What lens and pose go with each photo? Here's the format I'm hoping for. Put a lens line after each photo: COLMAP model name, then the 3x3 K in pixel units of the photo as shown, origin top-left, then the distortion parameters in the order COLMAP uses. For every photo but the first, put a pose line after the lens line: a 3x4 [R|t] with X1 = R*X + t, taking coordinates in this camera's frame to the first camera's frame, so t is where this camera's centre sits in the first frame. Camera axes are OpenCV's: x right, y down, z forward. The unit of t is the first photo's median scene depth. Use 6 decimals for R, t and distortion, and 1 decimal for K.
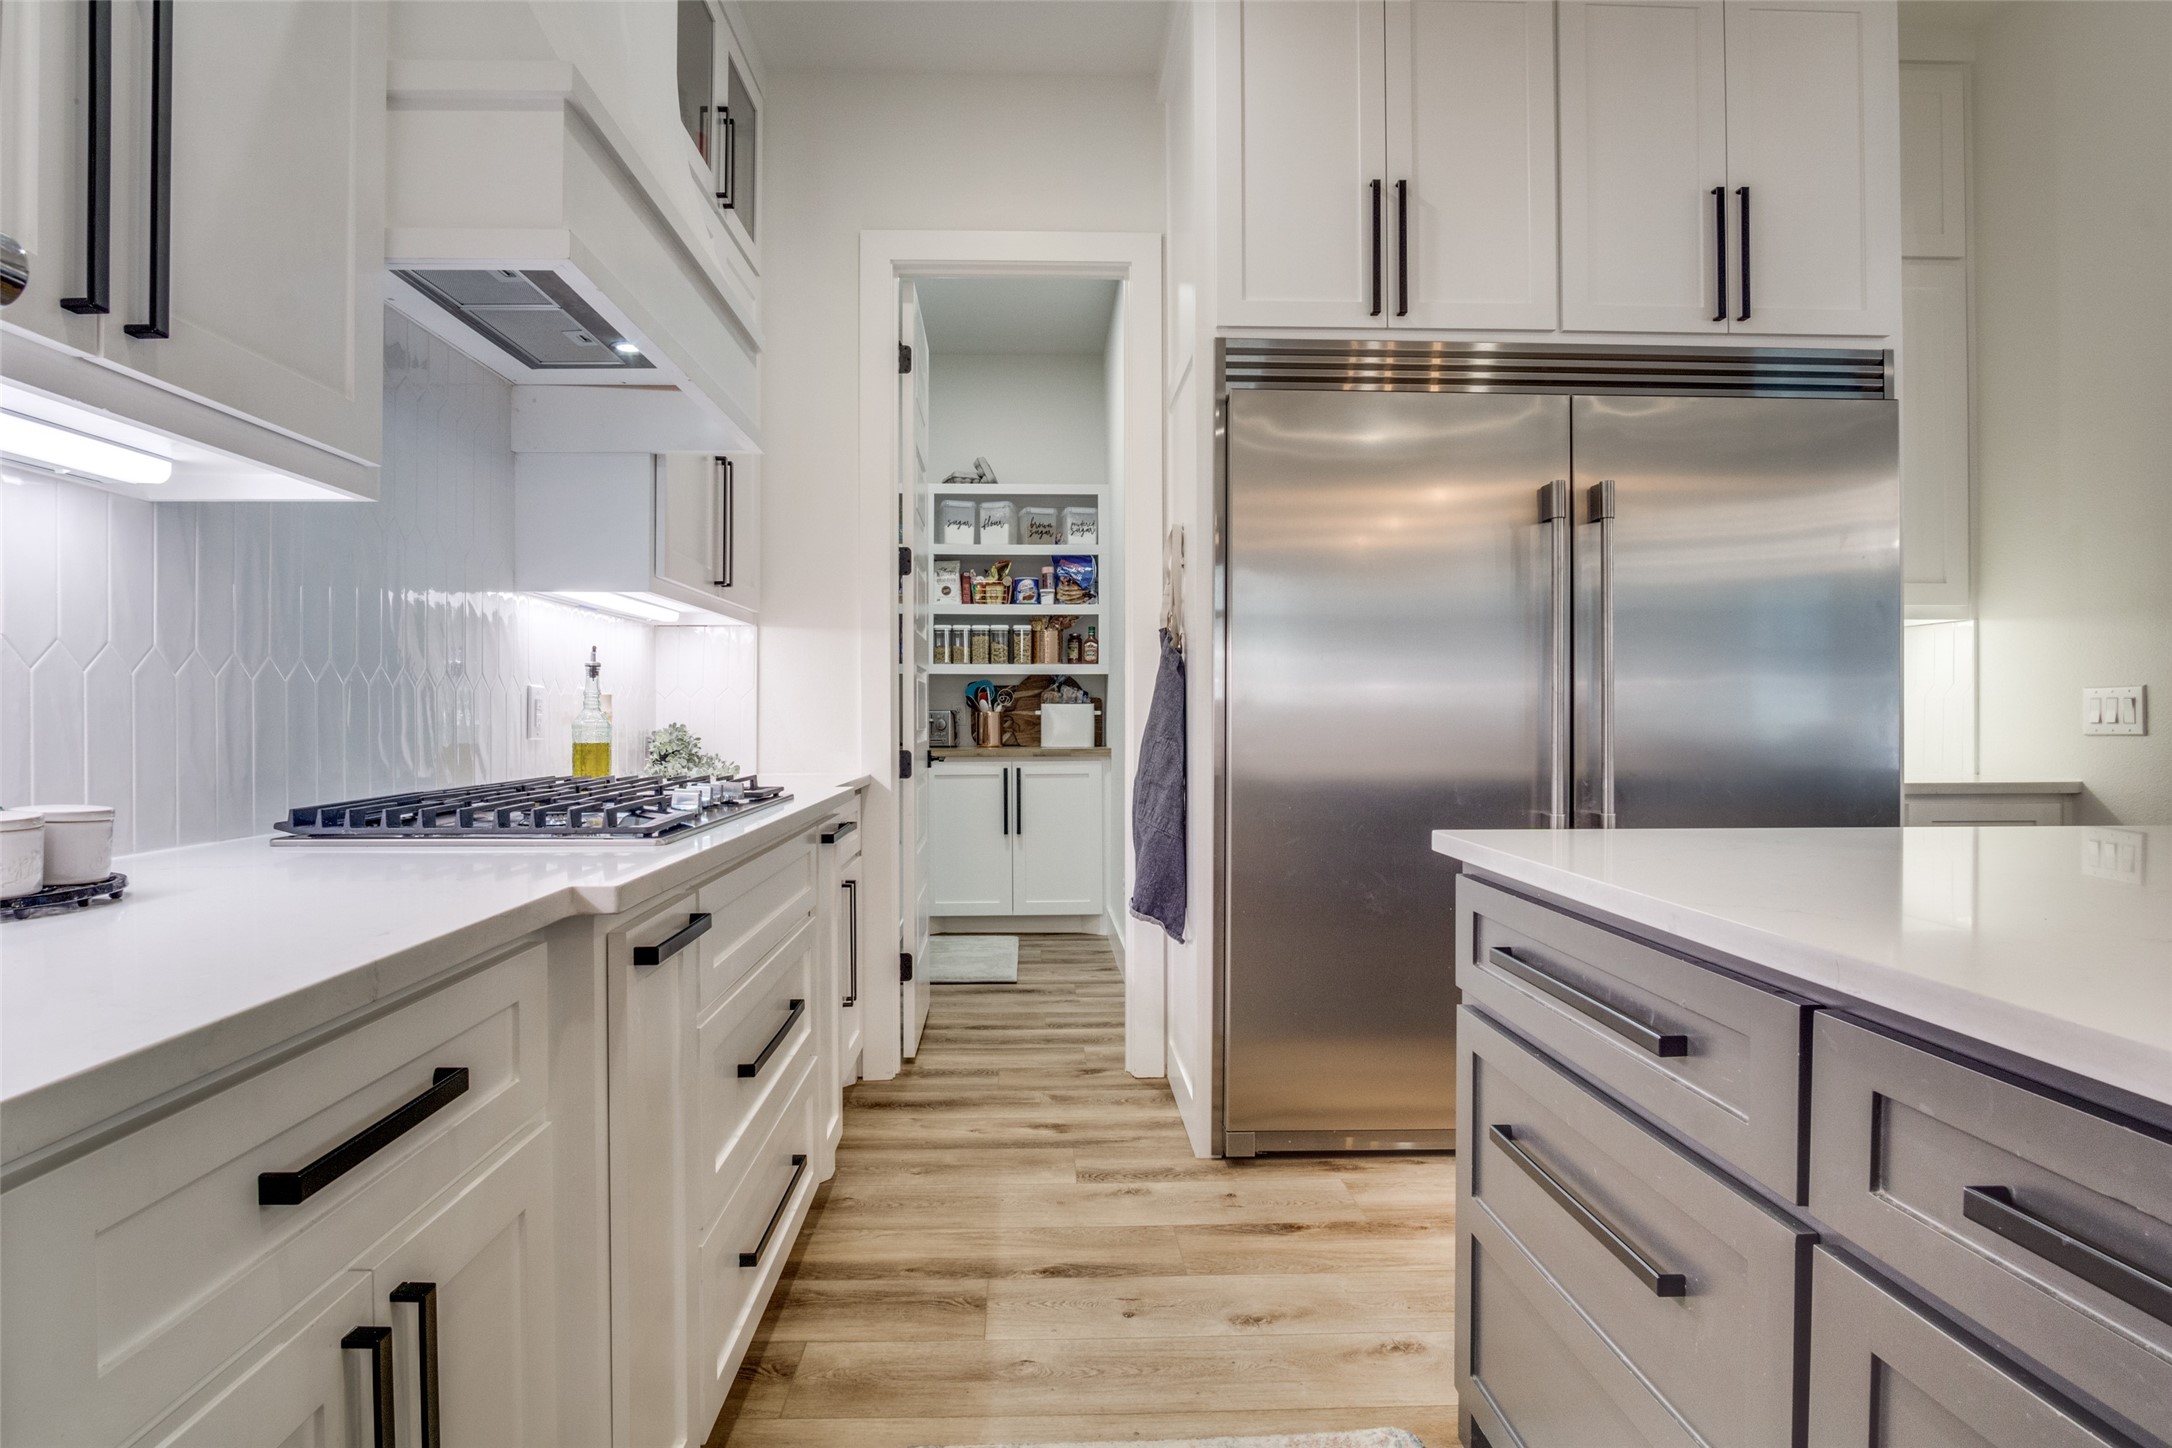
lens RADIAL K [[1188.9, 0, 1058.3], [0, 1188.9, 717.3], [0, 0, 1]] dist [-0.026645, 0.001752]
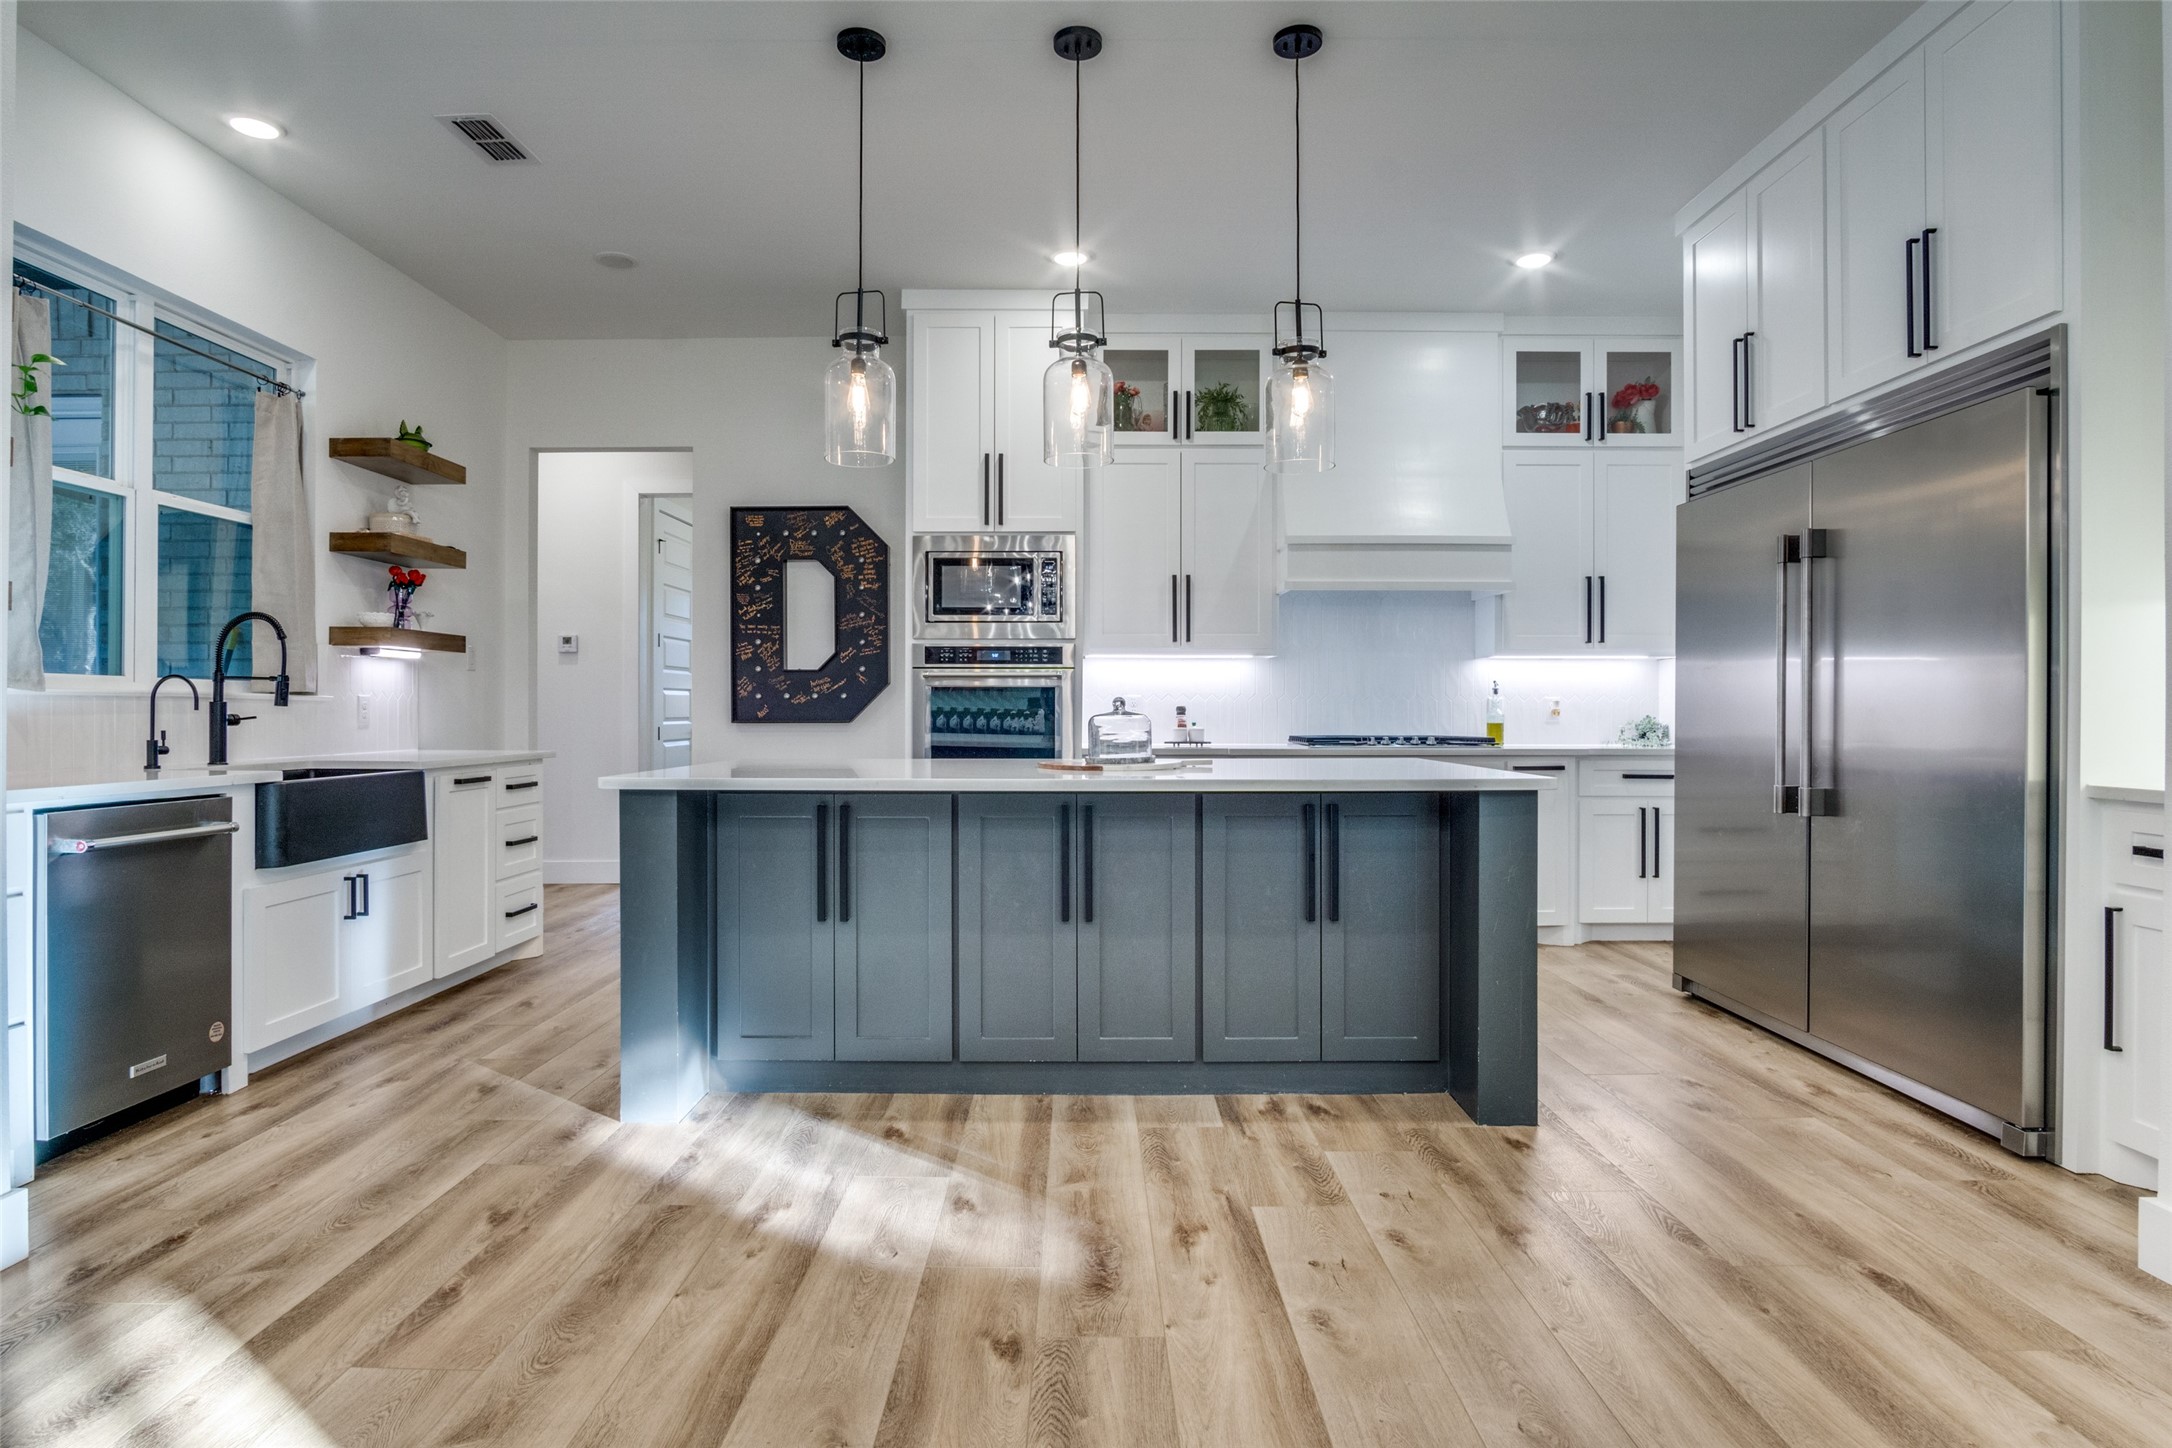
lens RADIAL K [[1169.0, 0, 1073.9], [0, 1169.0, 716.6], [0, 0, 1]] dist [-0.027223, 0.000628]
pose [[-0.041554, 0.005962, -0.999118, 1.756977], [-0.003634, 0.999975, 0.006118, -0.001431], [0.999130, 0.003885, -0.041532, 0.260925]]
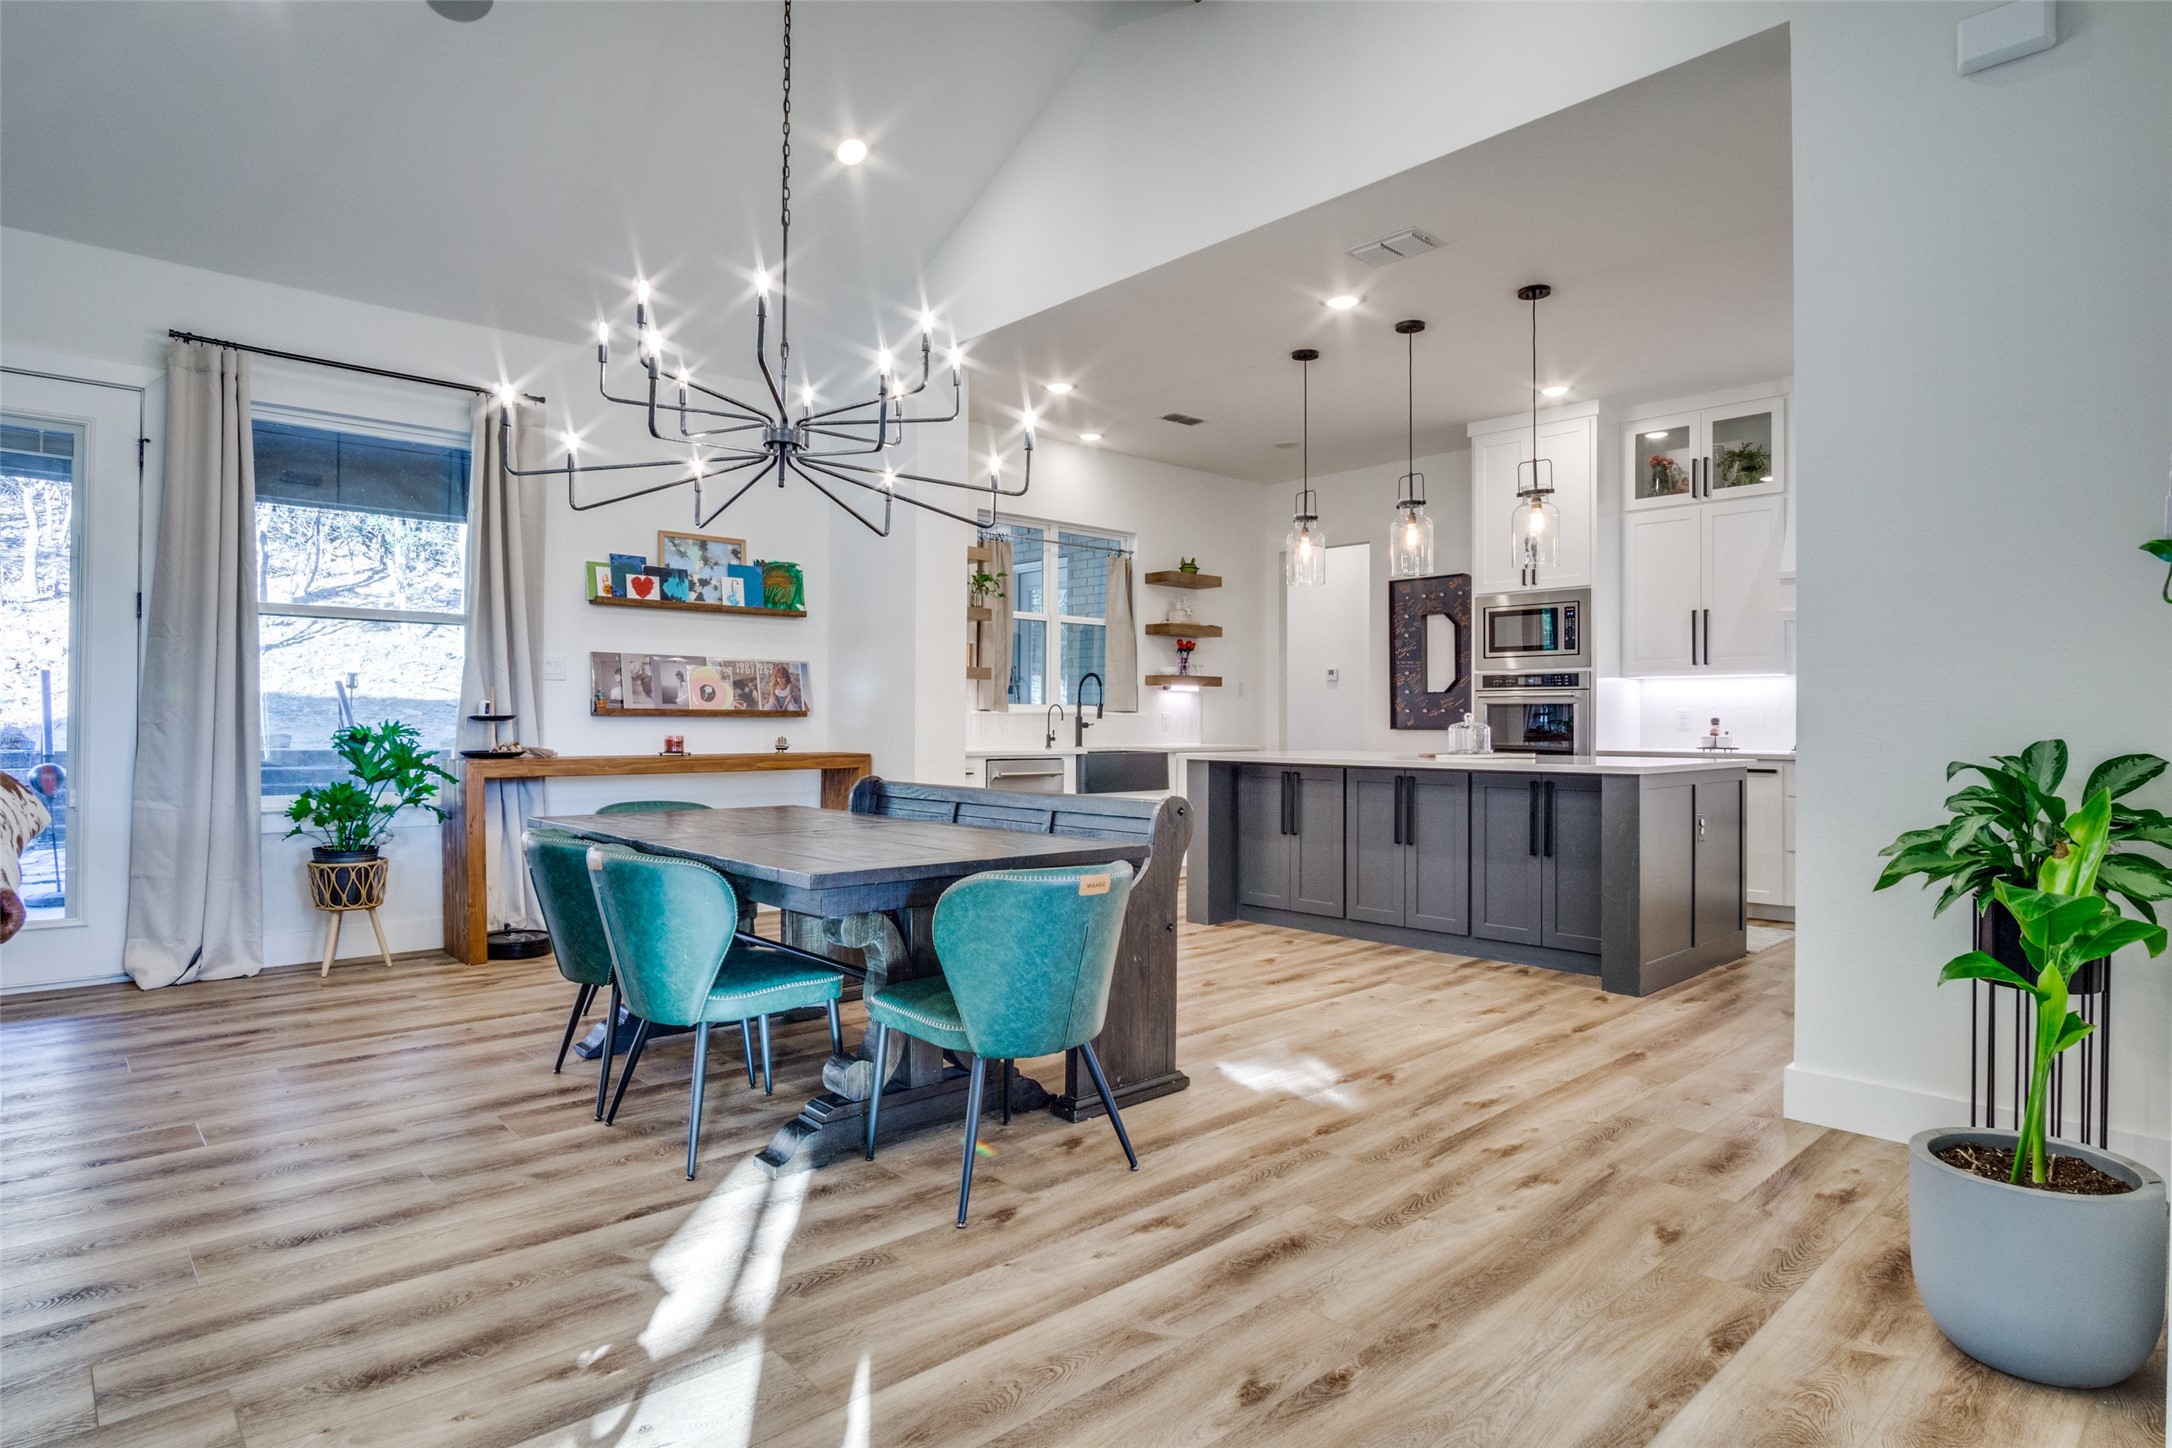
lens RADIAL K [[1177.1, 0, 1066.4], [0, 1177.1, 720.5], [0, 0, 1]] dist [-0.034614, 0.002137]
pose [[-0.762364, 0.001028, -0.647148, 2.333731], [-0.002187, 0.999989, 0.004165, -0.008751], [0.647145, 0.004591, -0.762353, 1.373128]]
